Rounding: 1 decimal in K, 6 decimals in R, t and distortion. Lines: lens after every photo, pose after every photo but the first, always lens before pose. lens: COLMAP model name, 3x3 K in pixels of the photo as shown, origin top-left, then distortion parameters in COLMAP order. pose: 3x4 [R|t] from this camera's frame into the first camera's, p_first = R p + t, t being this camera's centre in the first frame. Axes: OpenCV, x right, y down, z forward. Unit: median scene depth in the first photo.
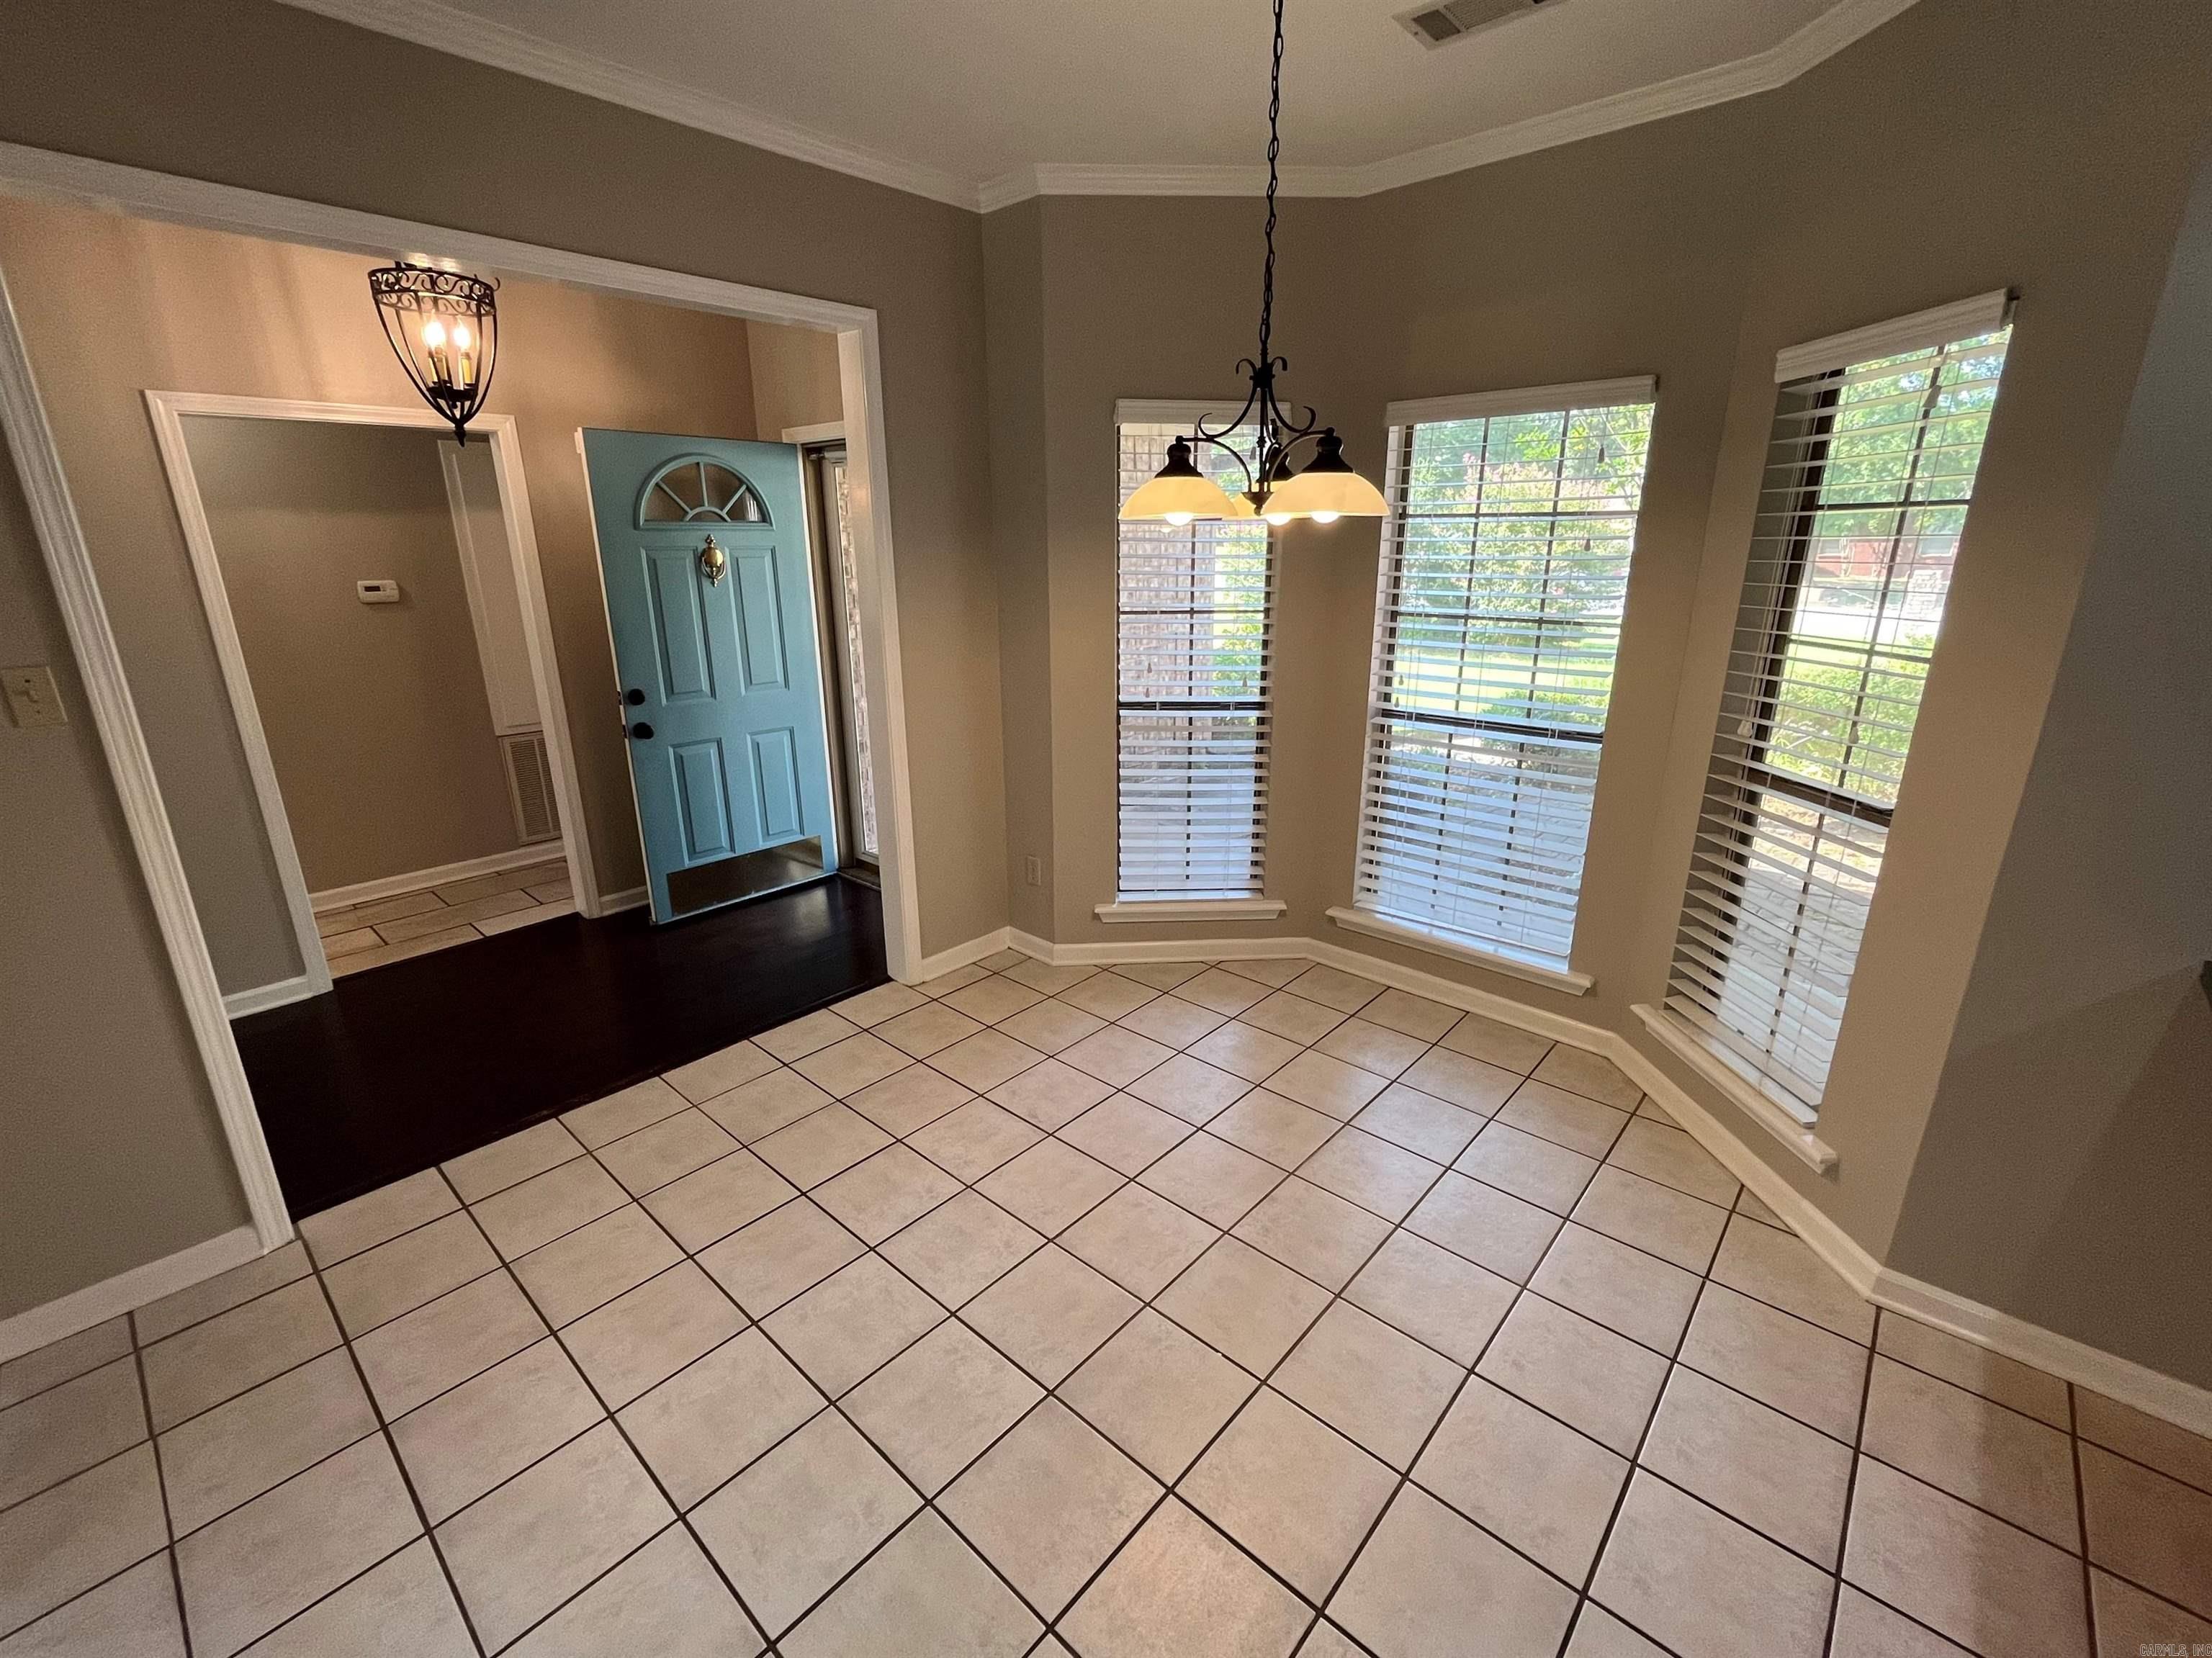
lens RADIAL K [[950.2, 0, 1127.9], [0, 950.2, 835.8], [0, 0, 1]] dist [0.003259, -0.000972]
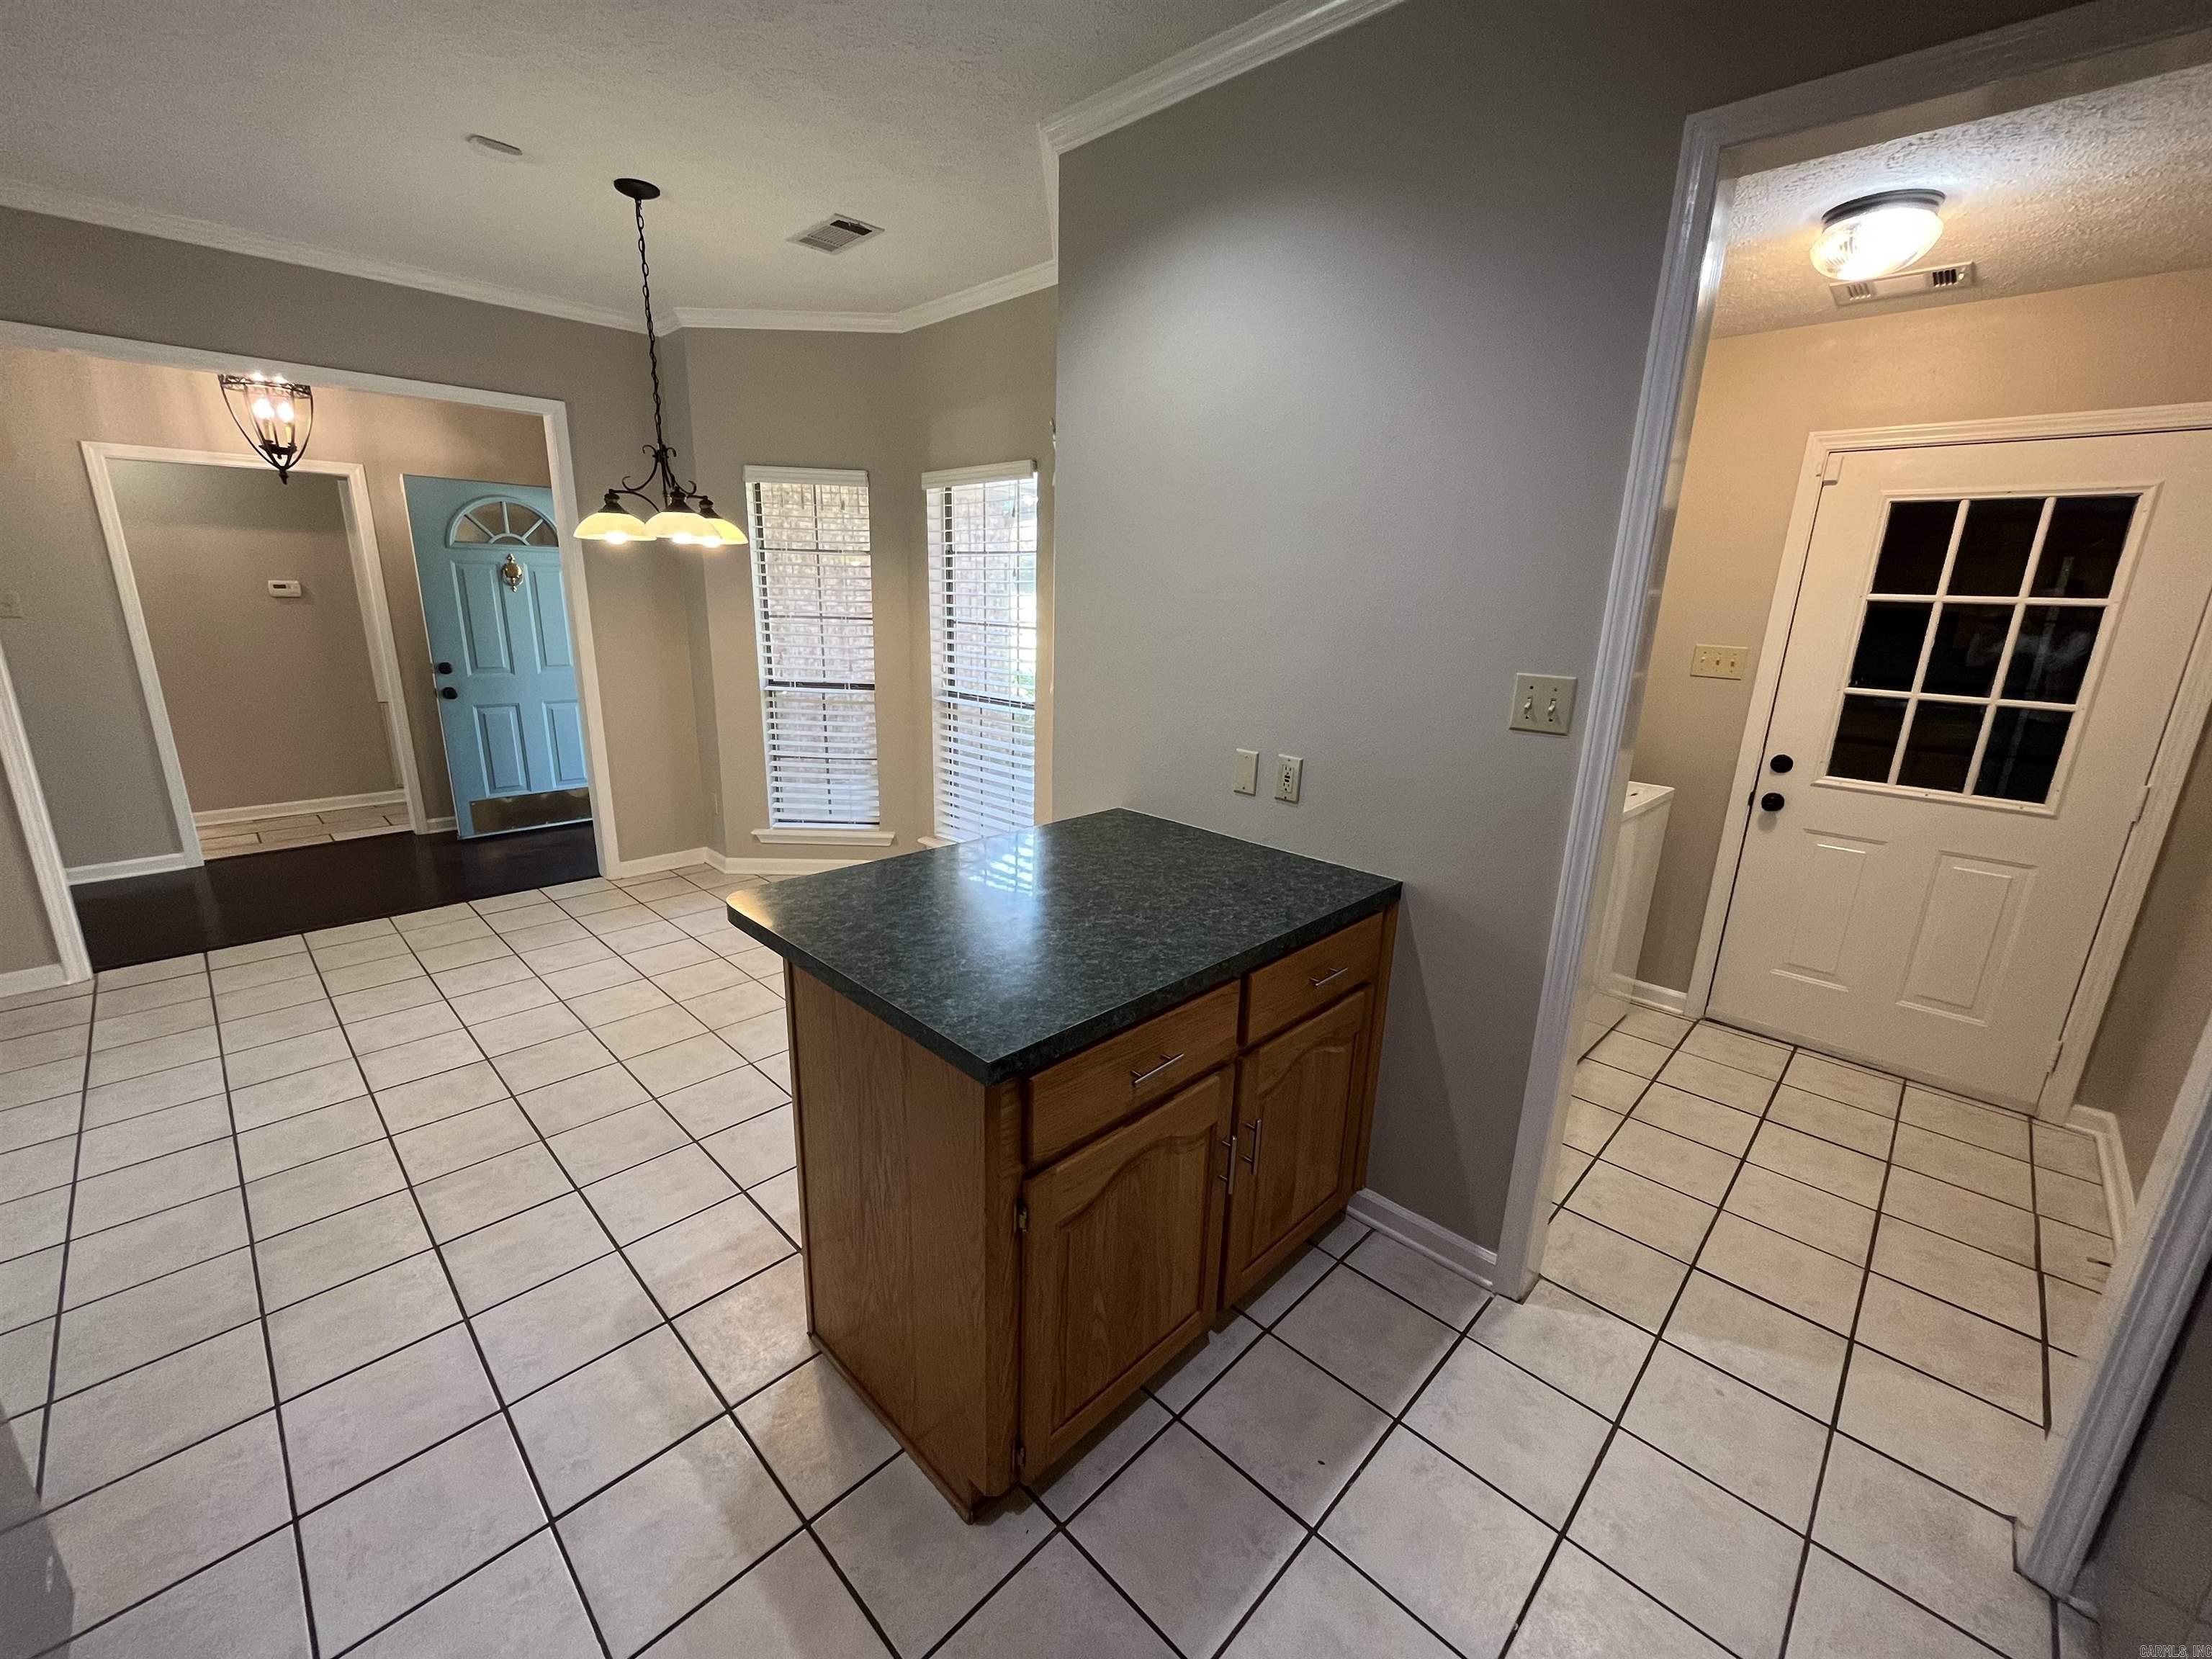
lens RADIAL K [[899.9, 0, 1122.5], [0, 899.9, 835.0], [0, 0, 1]] dist [0.002035, 0.000092]
pose [[0.998659, 0.040494, -0.032248, 0.544649], [-0.041714, 0.998402, -0.038124, 0.110102], [0.030653, 0.039418, 0.998753, -0.277795]]
